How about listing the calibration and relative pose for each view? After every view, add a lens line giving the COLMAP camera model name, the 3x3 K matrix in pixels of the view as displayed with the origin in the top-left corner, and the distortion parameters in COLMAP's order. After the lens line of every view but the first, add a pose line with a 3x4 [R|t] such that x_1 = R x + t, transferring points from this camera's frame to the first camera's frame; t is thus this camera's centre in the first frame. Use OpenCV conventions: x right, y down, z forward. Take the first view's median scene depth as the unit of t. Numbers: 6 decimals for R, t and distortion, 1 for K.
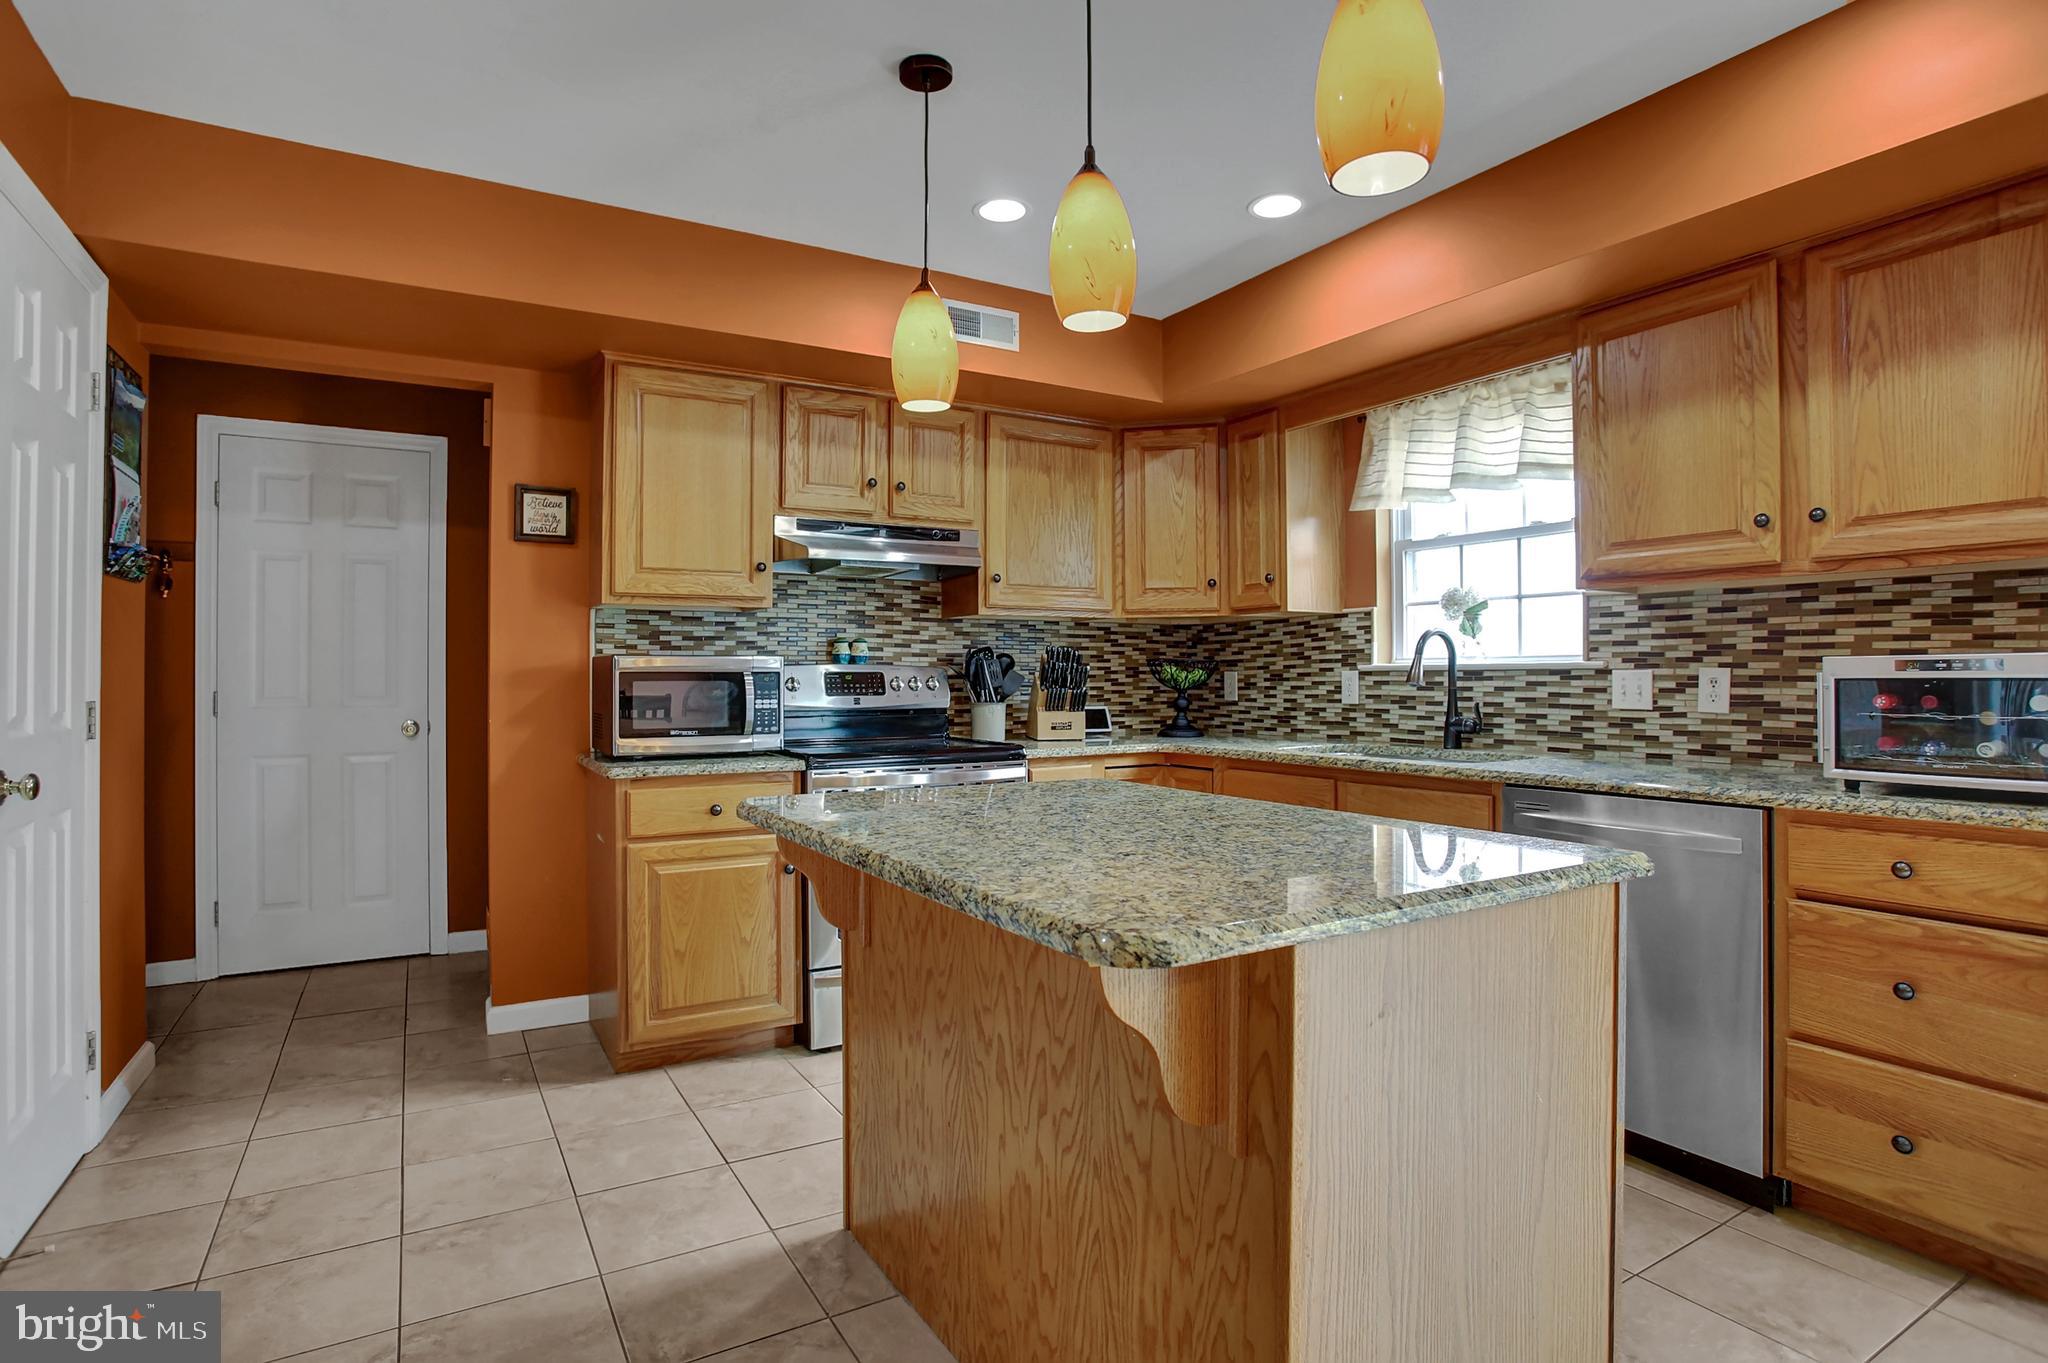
lens RADIAL K [[1046.4, 0, 1008.8], [0, 1046.4, 656.8], [0, 0, 1]] dist [-0.051583, 0.014124]
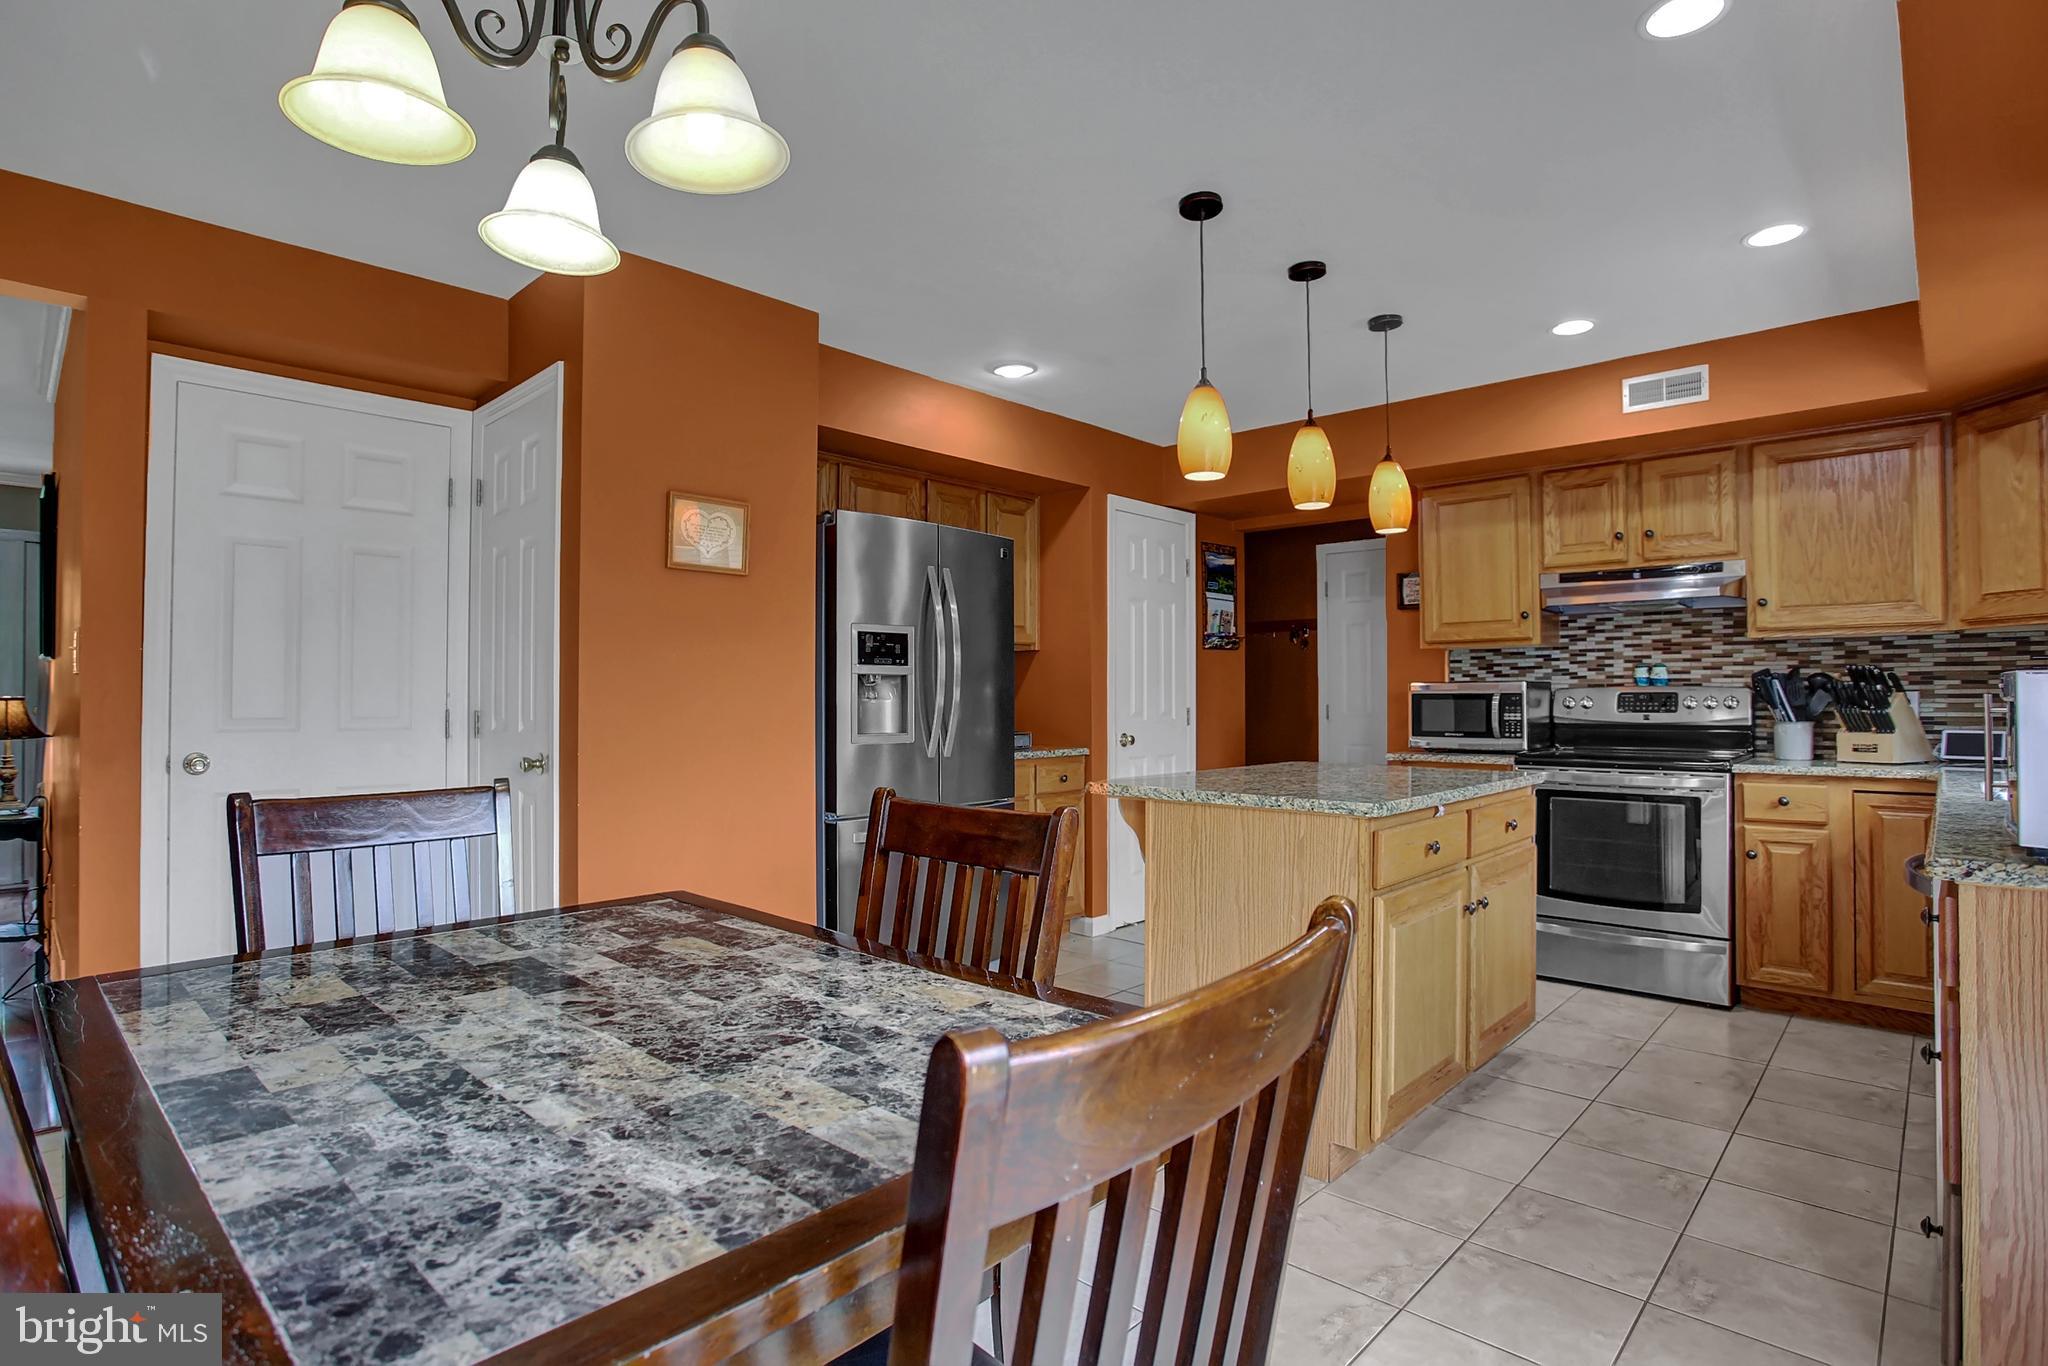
lens RADIAL K [[984.7, 0, 1036.3], [0, 984.7, 683.2], [0, 0, 1]] dist [-0.022194, 0.008177]
pose [[0.325065, -0.012862, -0.945604, 0.695877], [0.017664, 0.999816, -0.007527, 0.000530], [0.945527, -0.014256, 0.325233, -0.006556]]
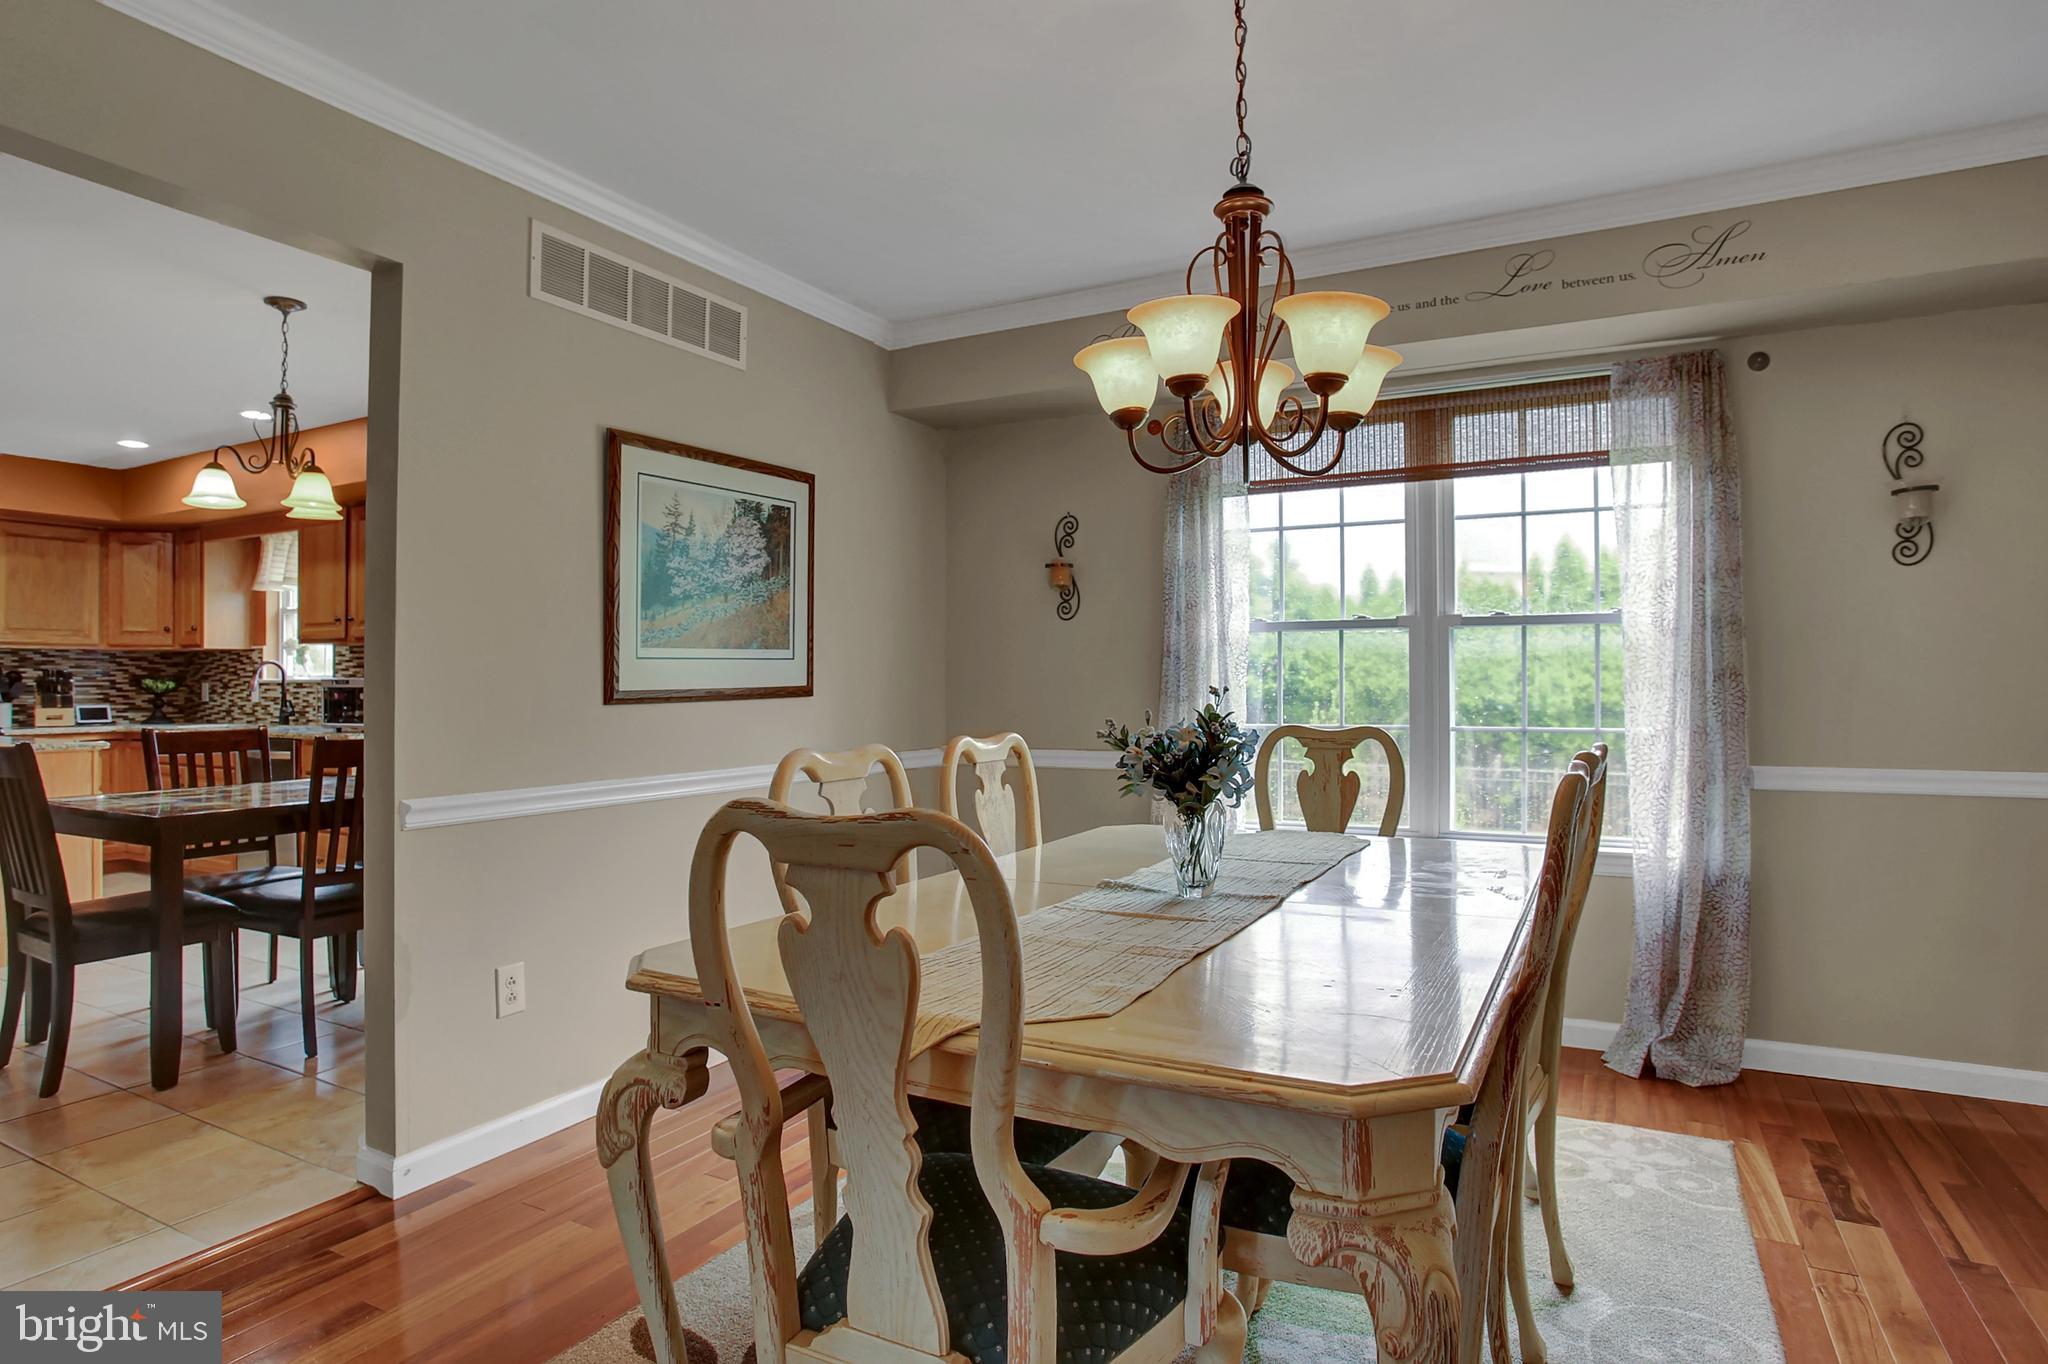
lens RADIAL K [[1046.4, 0, 946.4], [0, 1046.4, 682.4], [0, 0, 1]] dist [-0.051583, 0.014124]
pose [[0.849434, 0.000494, 0.527695, 0.416371], [-0.008757, 0.999875, 0.013159, -0.020131], [-0.527622, -0.015798, 0.849332, -1.090777]]
